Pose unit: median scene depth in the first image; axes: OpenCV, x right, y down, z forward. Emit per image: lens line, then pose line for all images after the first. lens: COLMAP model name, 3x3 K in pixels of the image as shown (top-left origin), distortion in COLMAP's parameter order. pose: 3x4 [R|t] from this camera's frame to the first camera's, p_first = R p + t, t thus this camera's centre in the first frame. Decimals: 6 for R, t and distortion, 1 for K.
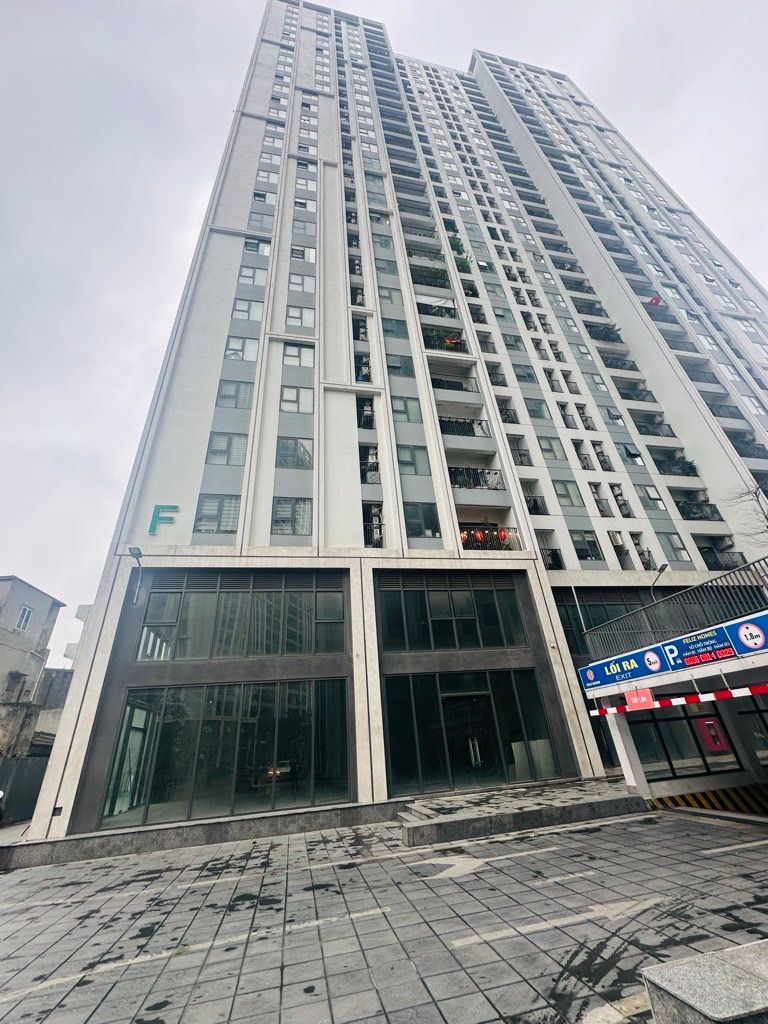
lens RADIAL K [[405.1, 0, 384.8], [0, 405.1, 512.1], [0, 0, 1]] dist [-0.002007, 0.000444]
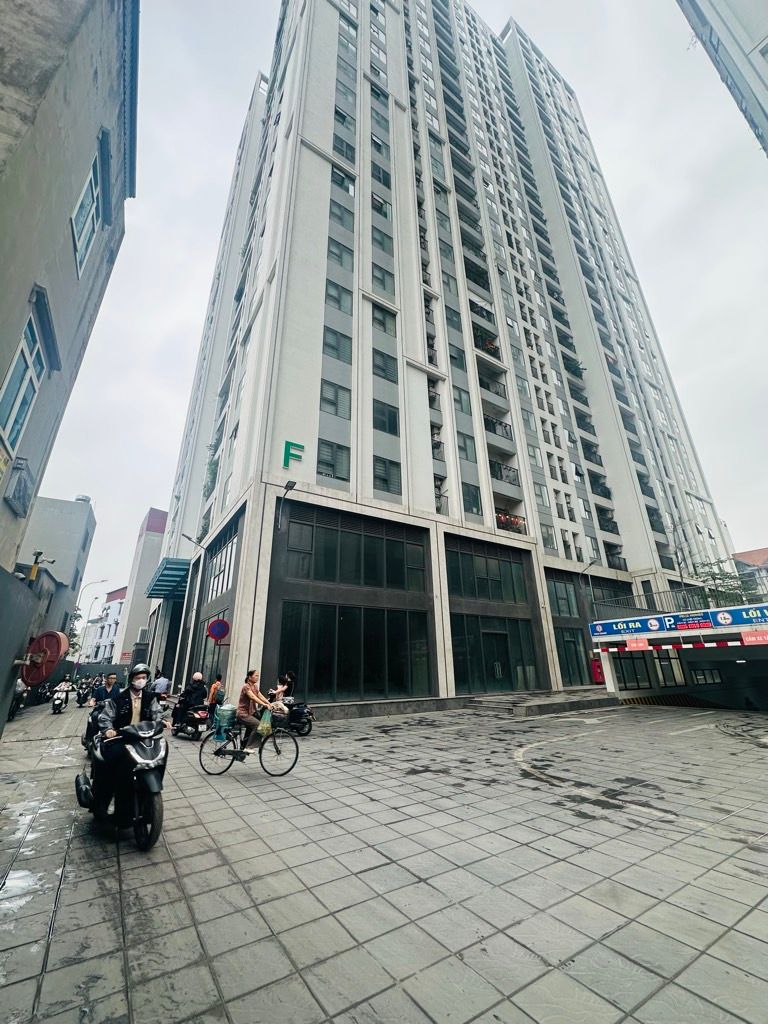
lens RADIAL K [[405.1, 0, 384.6], [0, 405.1, 511.2], [0, 0, 1]] dist [-0.002007, 0.000444]
pose [[0.926903, 0.192672, 0.322070, -0.607826], [-0.233489, 0.967908, 0.092940, 0.002831], [-0.293827, -0.161346, 0.942143, -0.125623]]
